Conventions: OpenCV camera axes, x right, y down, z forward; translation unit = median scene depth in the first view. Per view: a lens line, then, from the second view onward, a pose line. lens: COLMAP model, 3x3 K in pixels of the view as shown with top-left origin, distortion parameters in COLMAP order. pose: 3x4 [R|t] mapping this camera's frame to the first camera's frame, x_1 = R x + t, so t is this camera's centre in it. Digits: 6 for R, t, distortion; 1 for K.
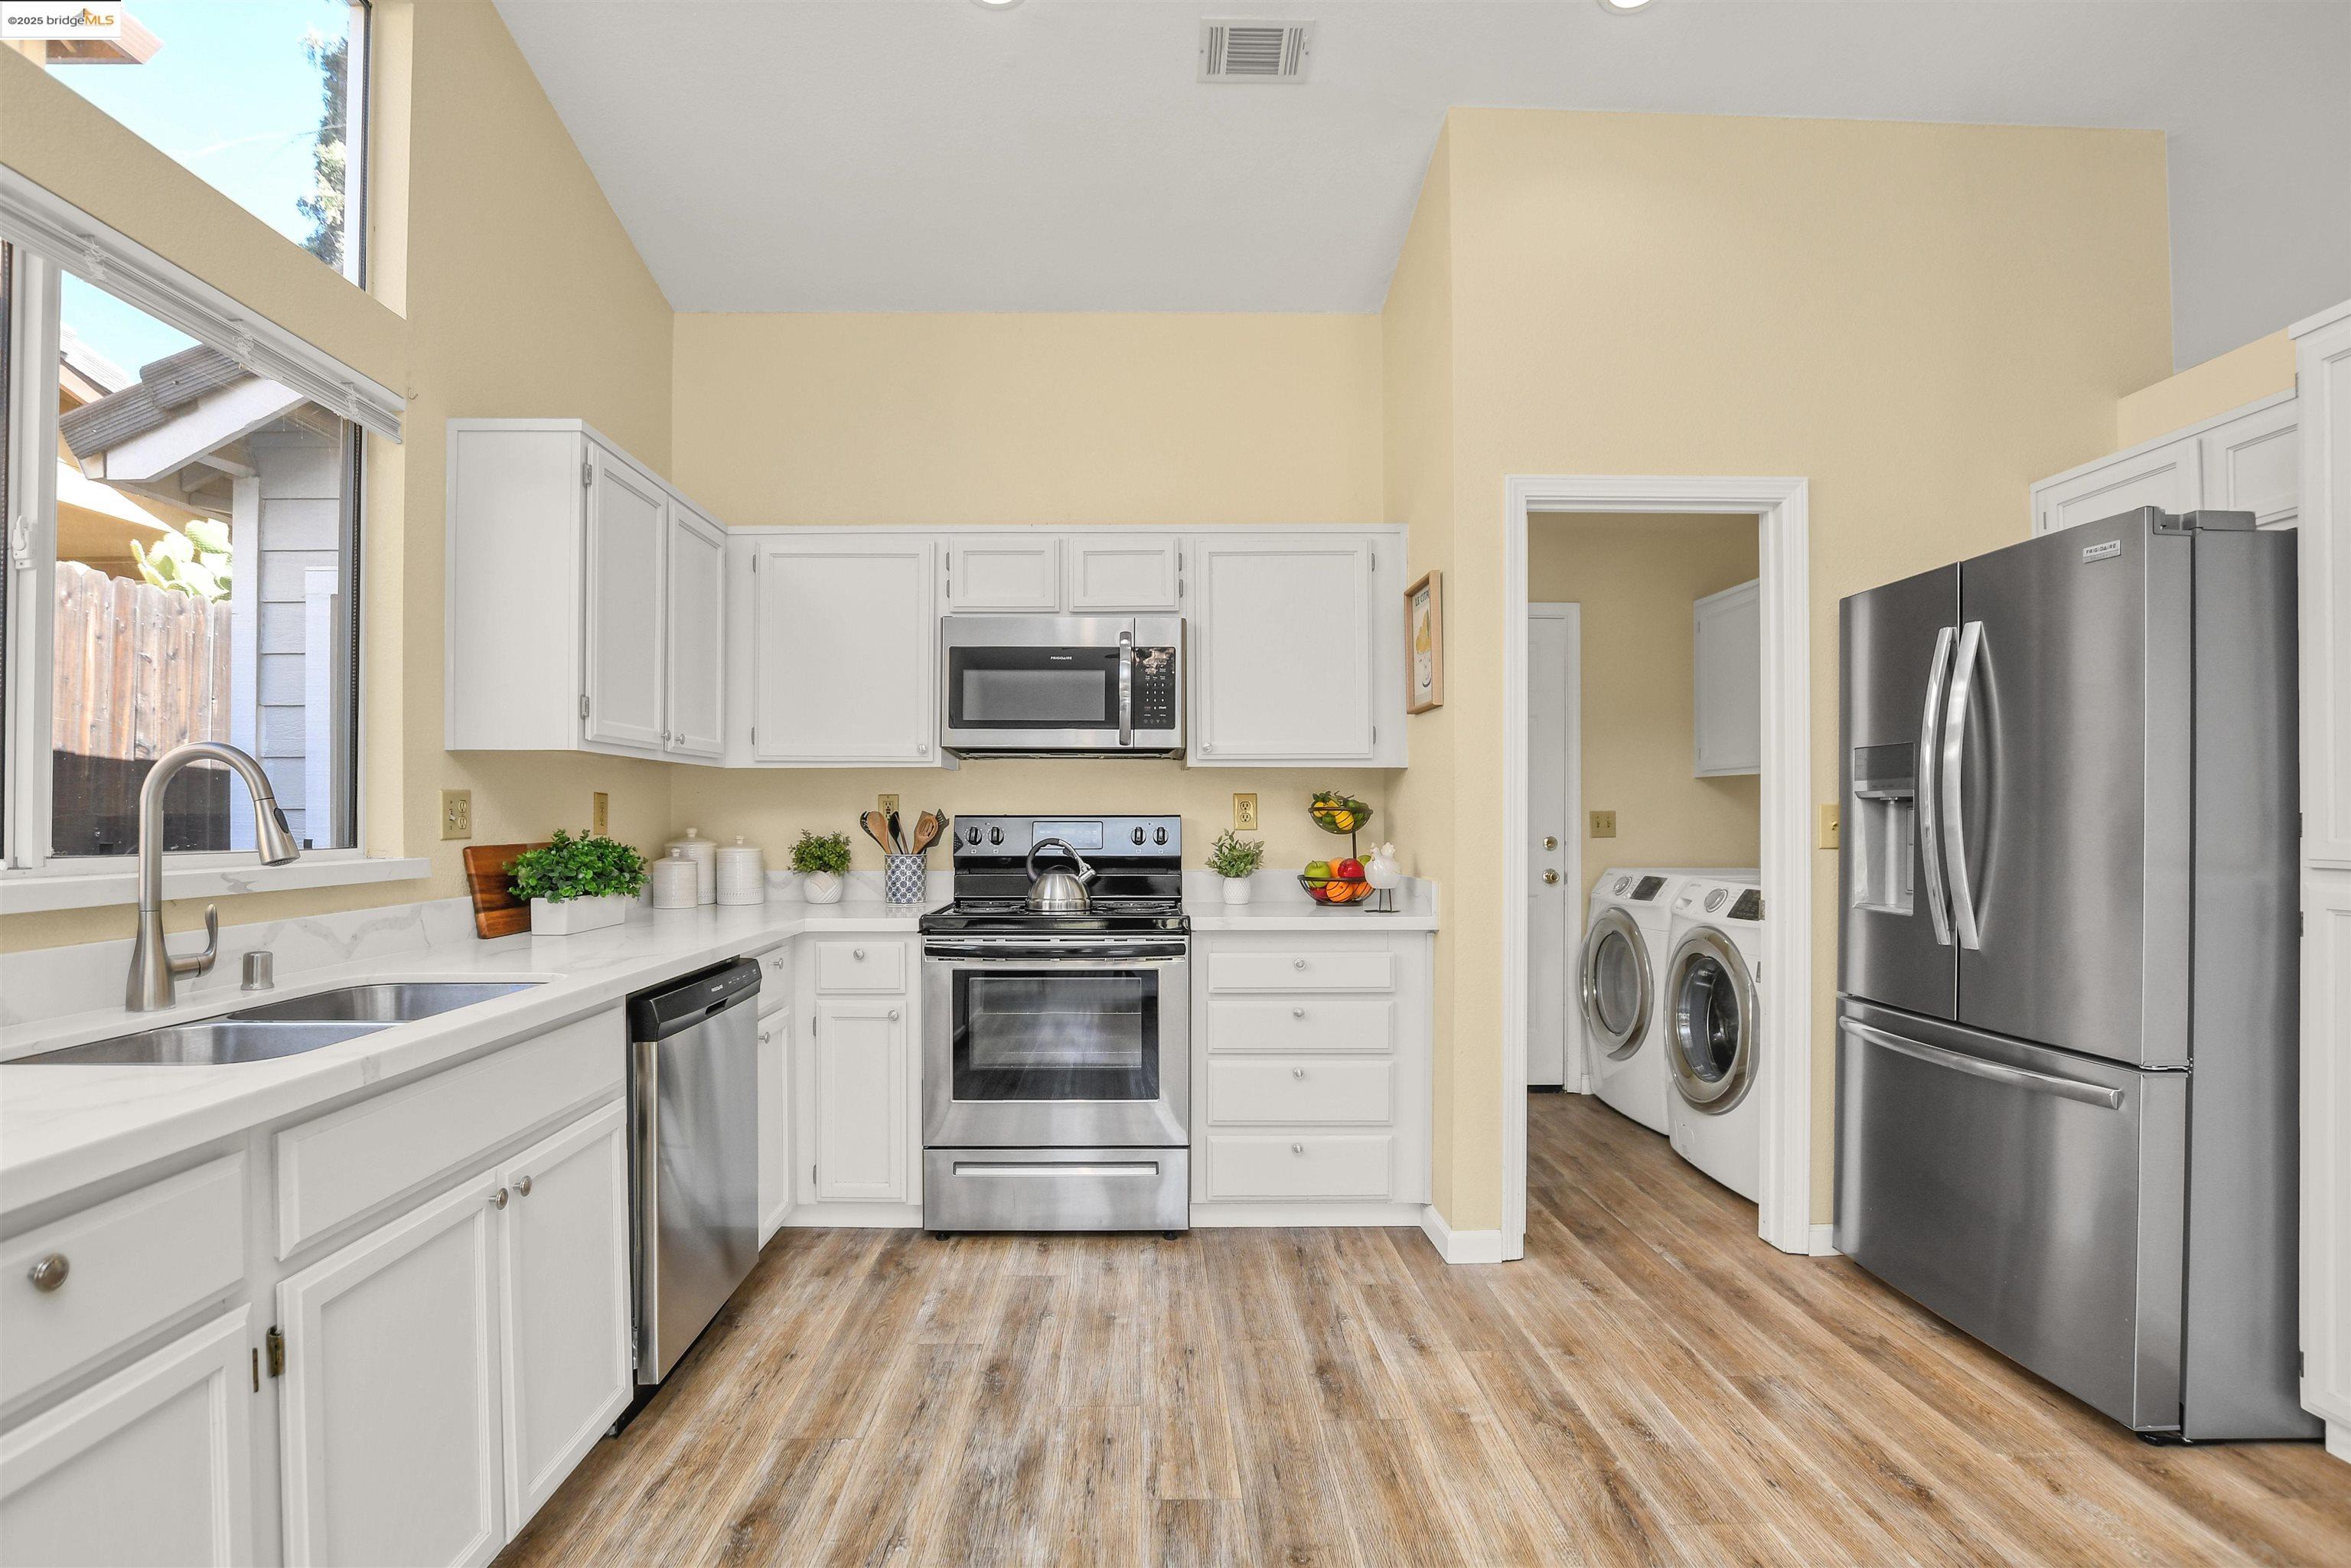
lens RADIAL K [[1135.4, 0, 1158.3], [0, 1135.4, 817.5], [0, 0, 1]] dist [-0.029496, 0.001275]
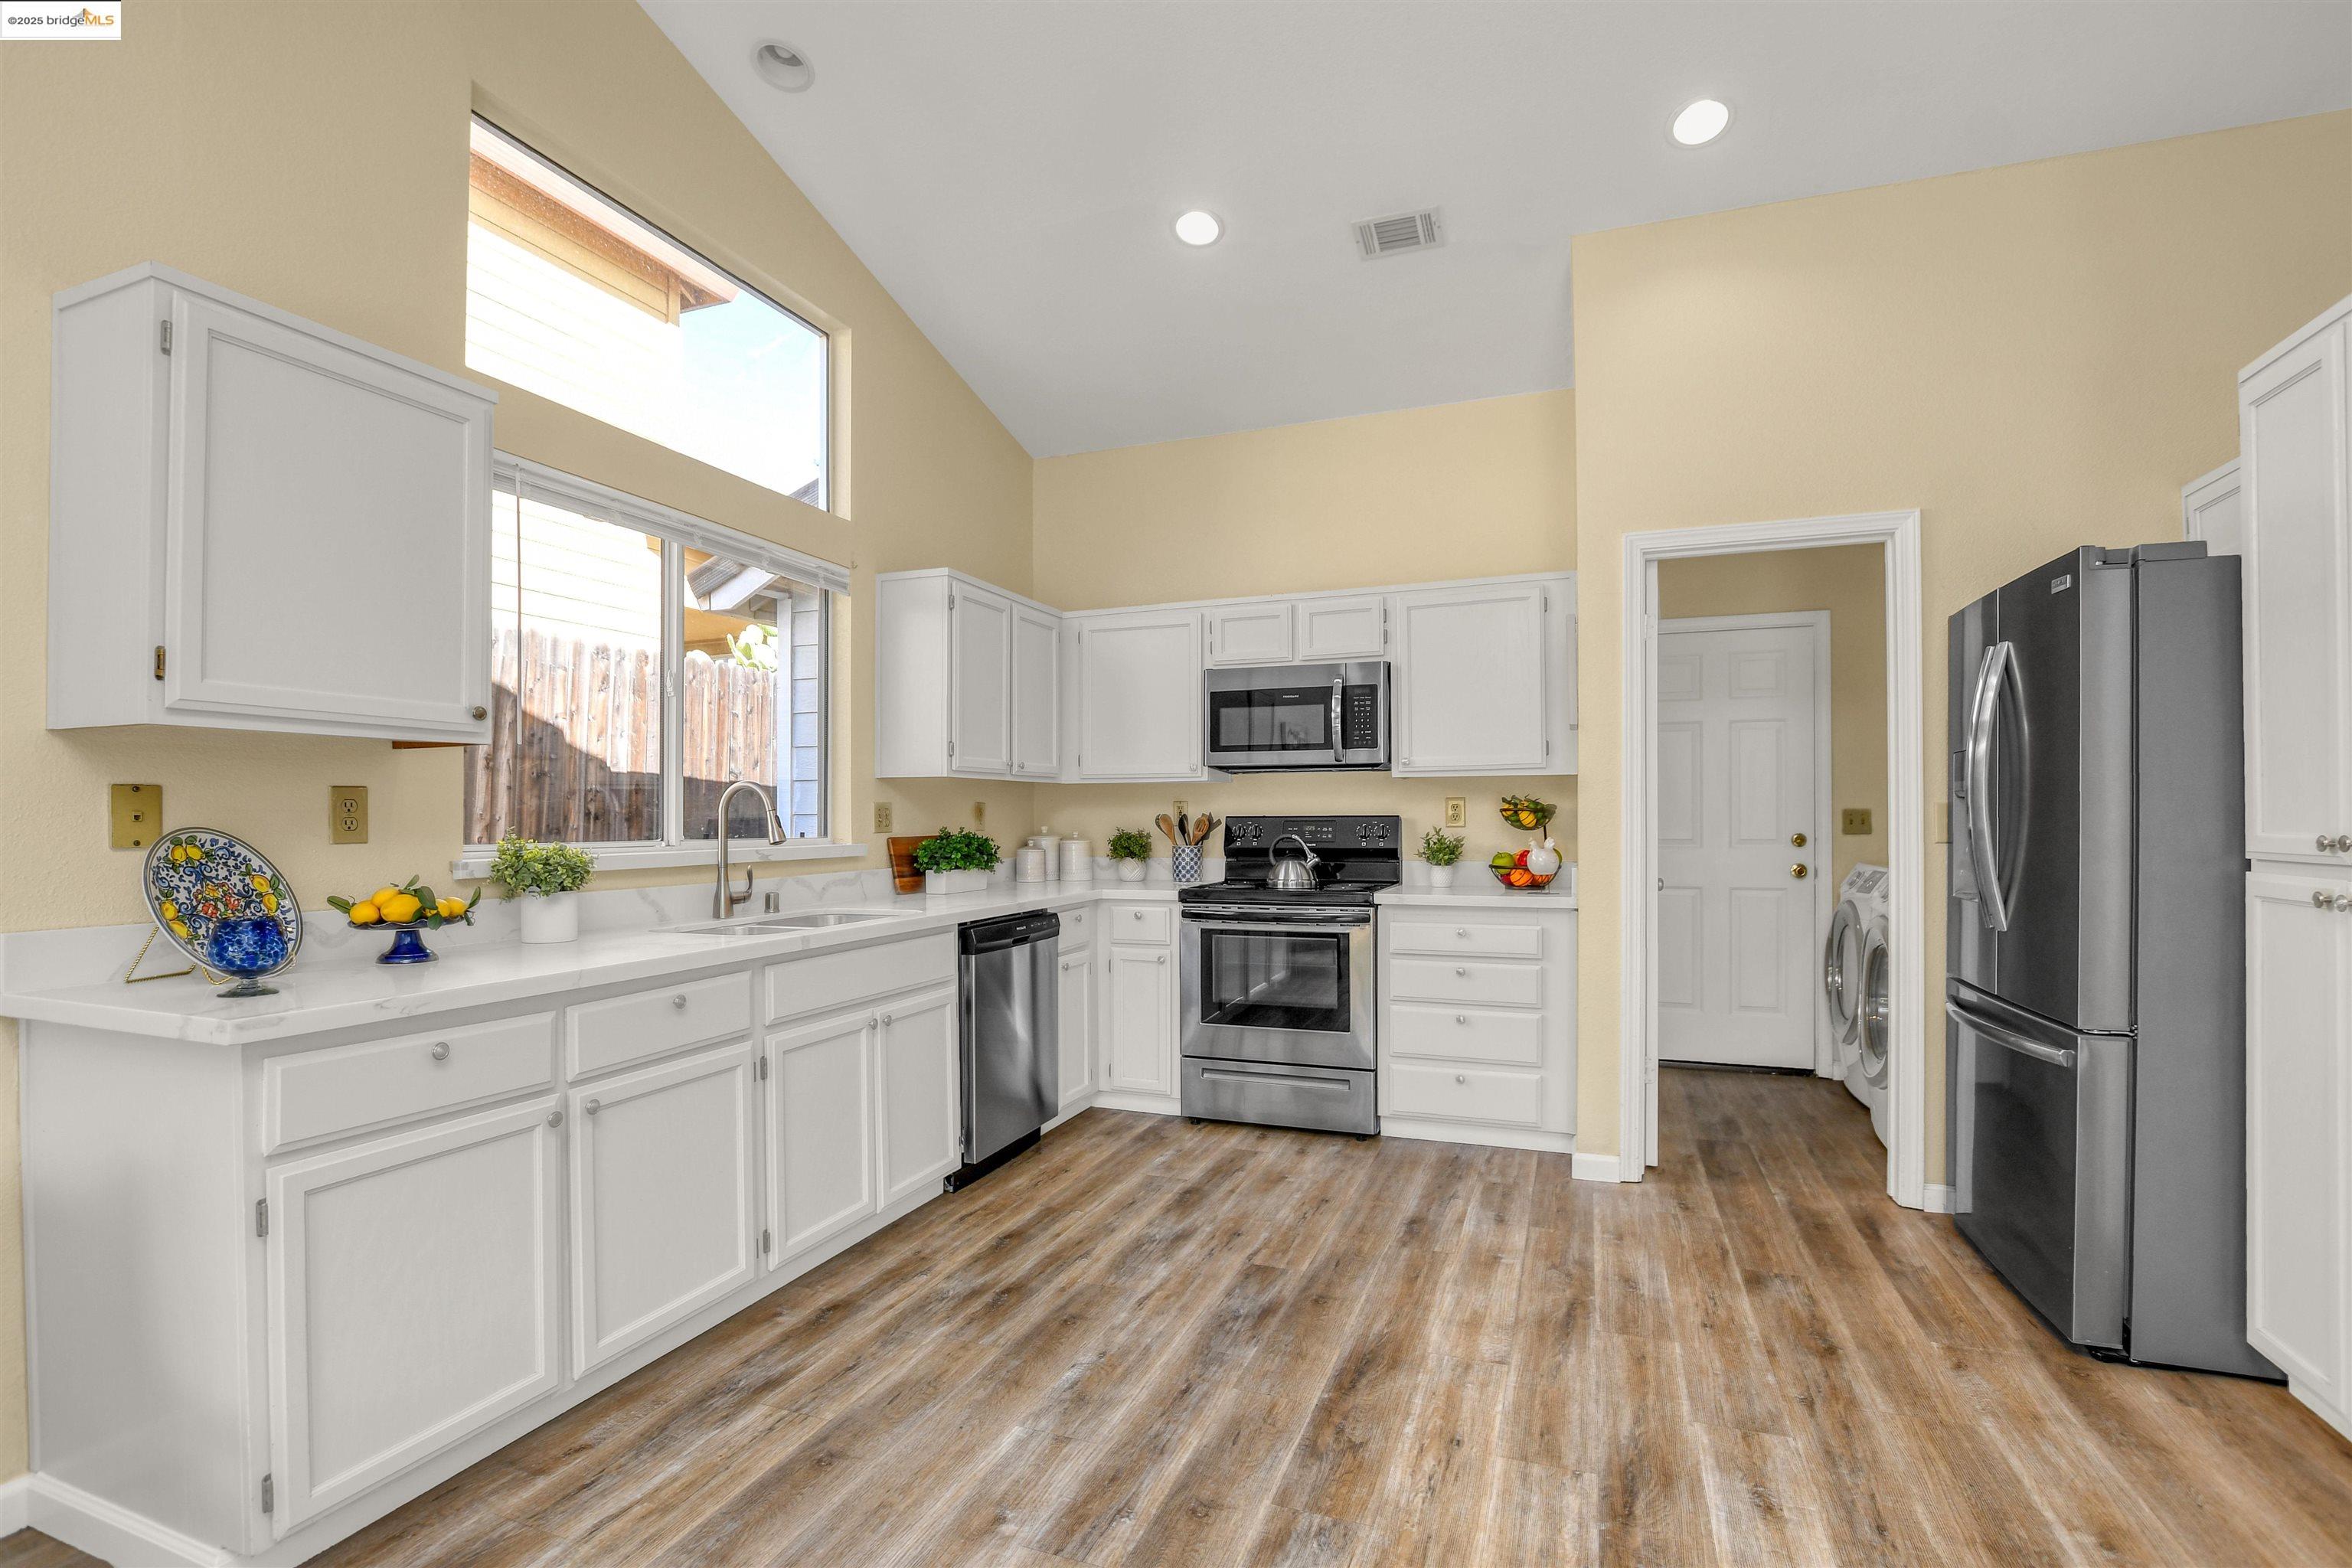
lens RADIAL K [[1087.0, 0, 1156.5], [0, 1087.0, 817.4], [0, 0, 1]] dist [-0.027008, -0.000203]
pose [[0.929360, -0.004542, -0.369146, 0.257946], [0.004492, 0.999989, -0.000994, 0.000176], [0.369147, -0.000735, 0.929371, -0.250482]]
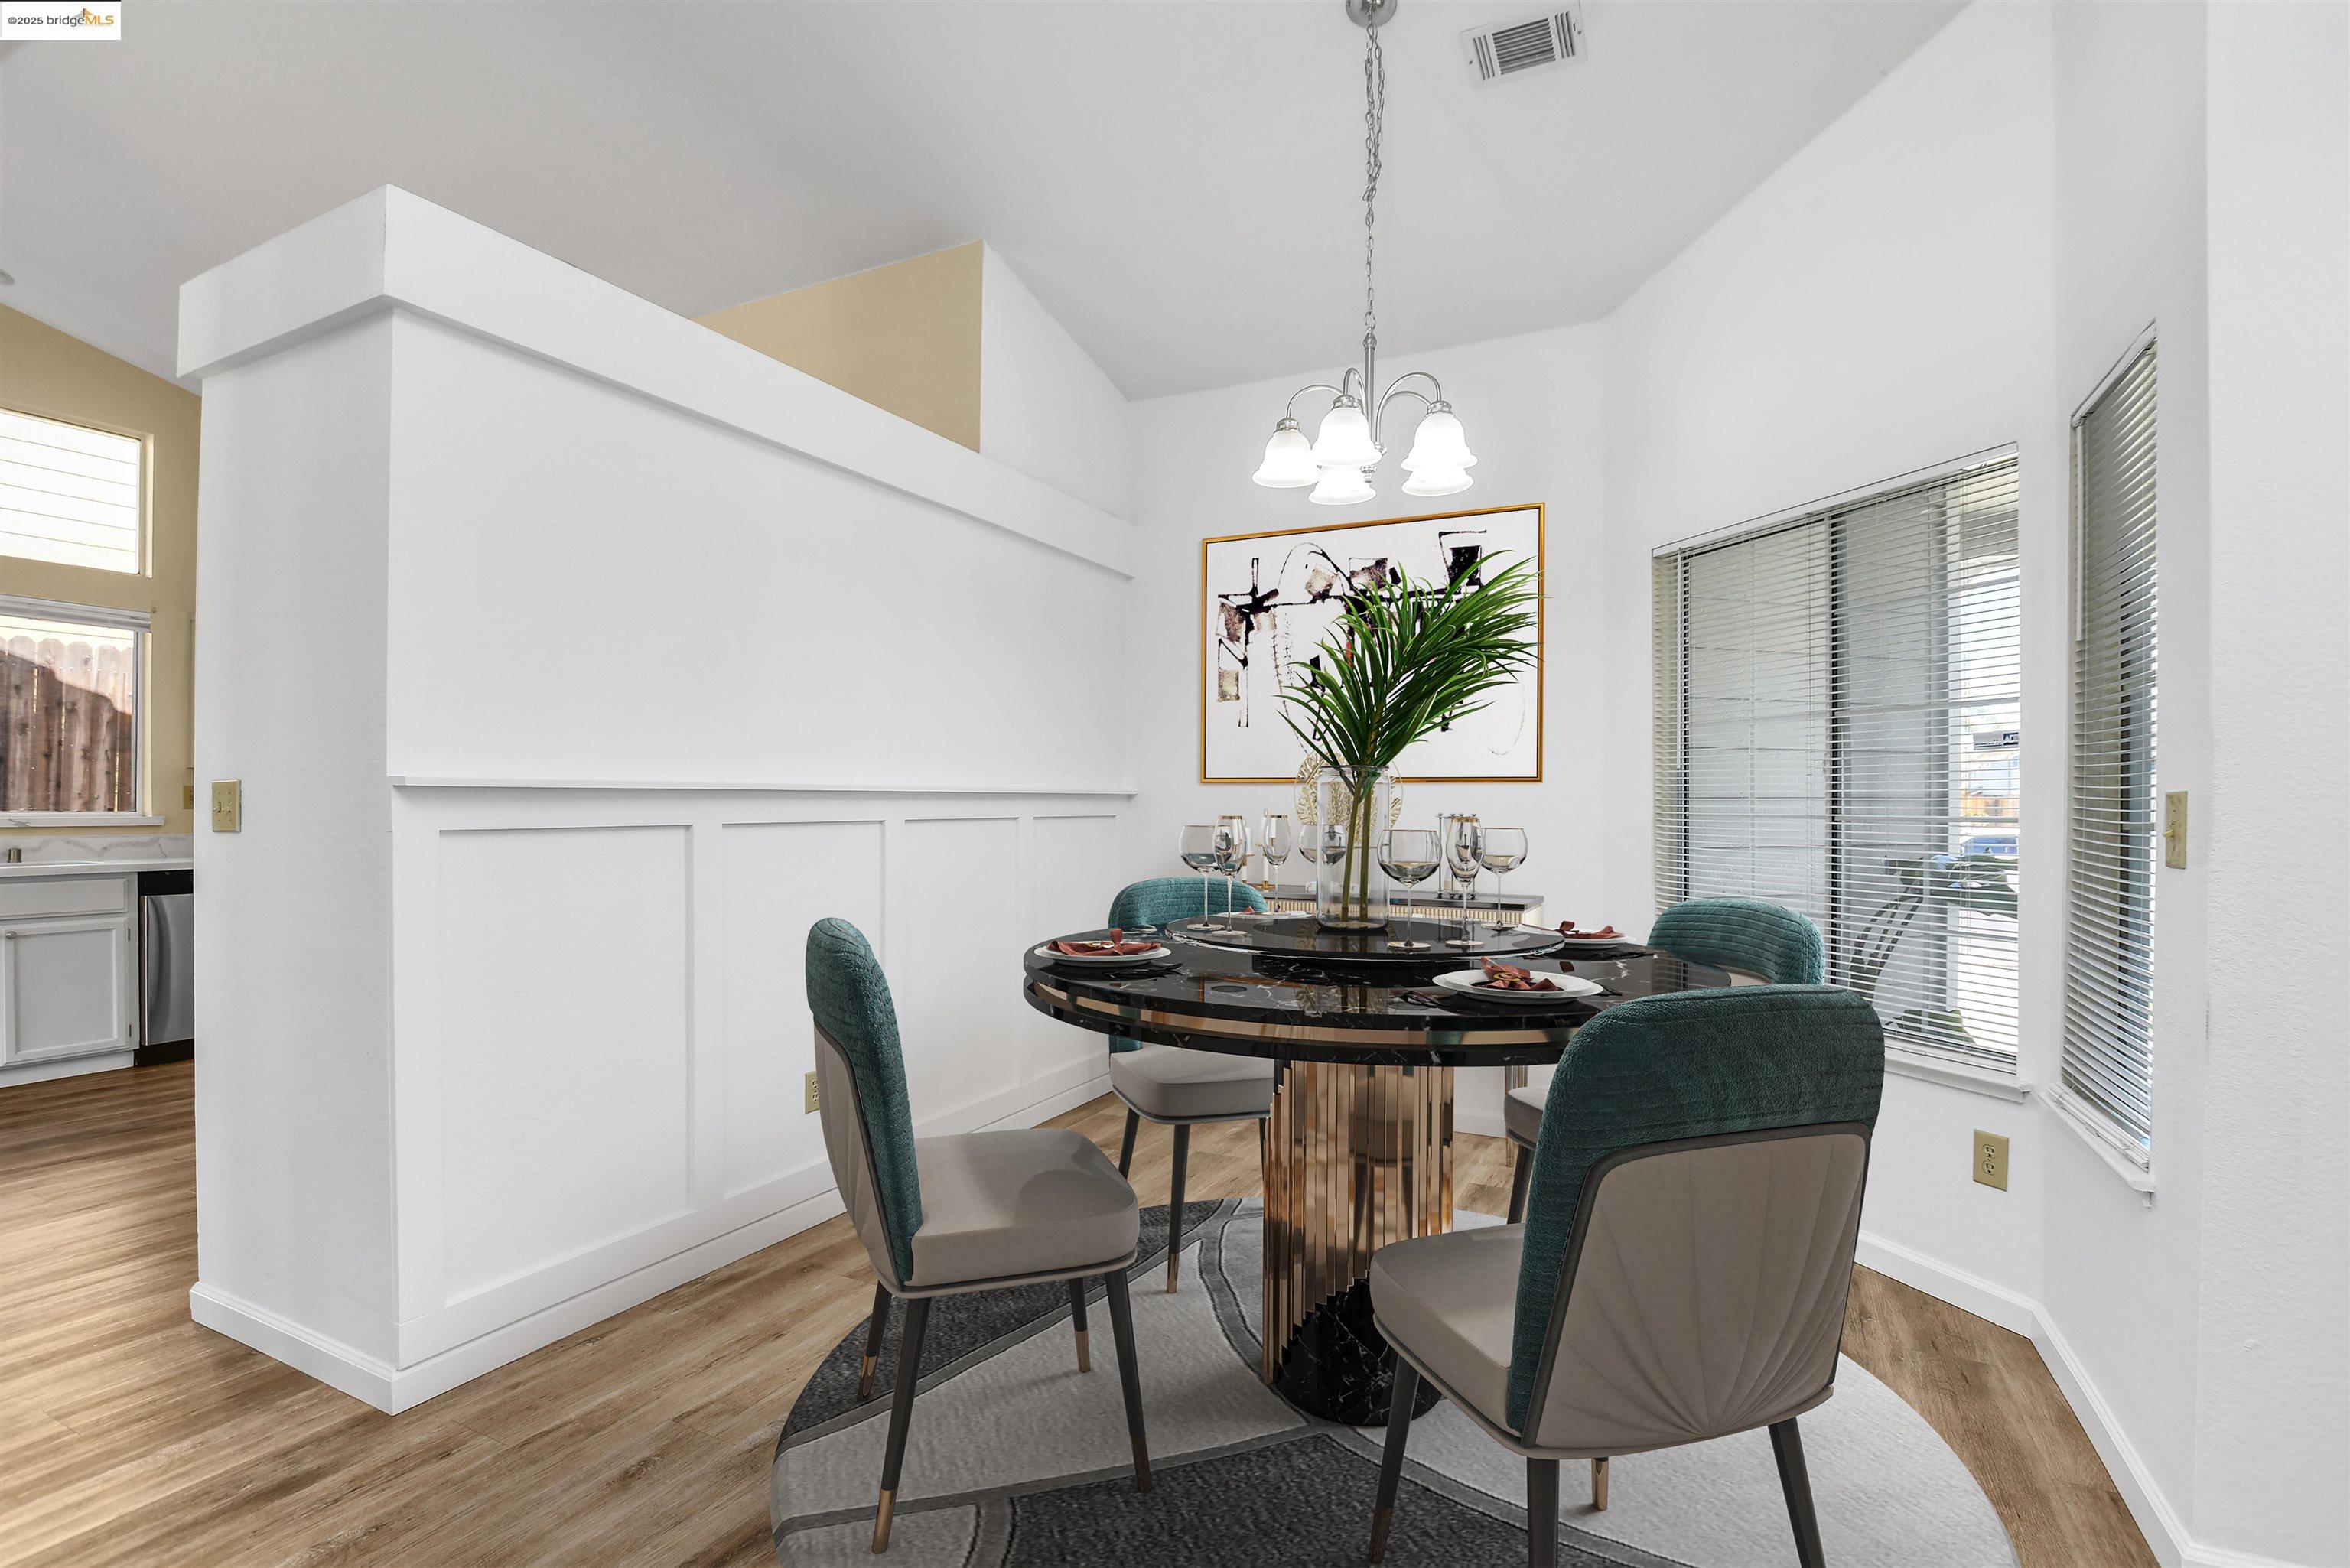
lens RADIAL K [[1103.5, 0, 1136.2], [0, 1103.5, 783.4], [0, 0, 1]] dist [-0.027569, 0.000723]
pose [[0.887648, -0.009940, -0.460414, 1.591227], [0.006165, 0.999934, -0.009703, 0.003555], [0.460480, 0.005774, 0.887651, -0.022767]]
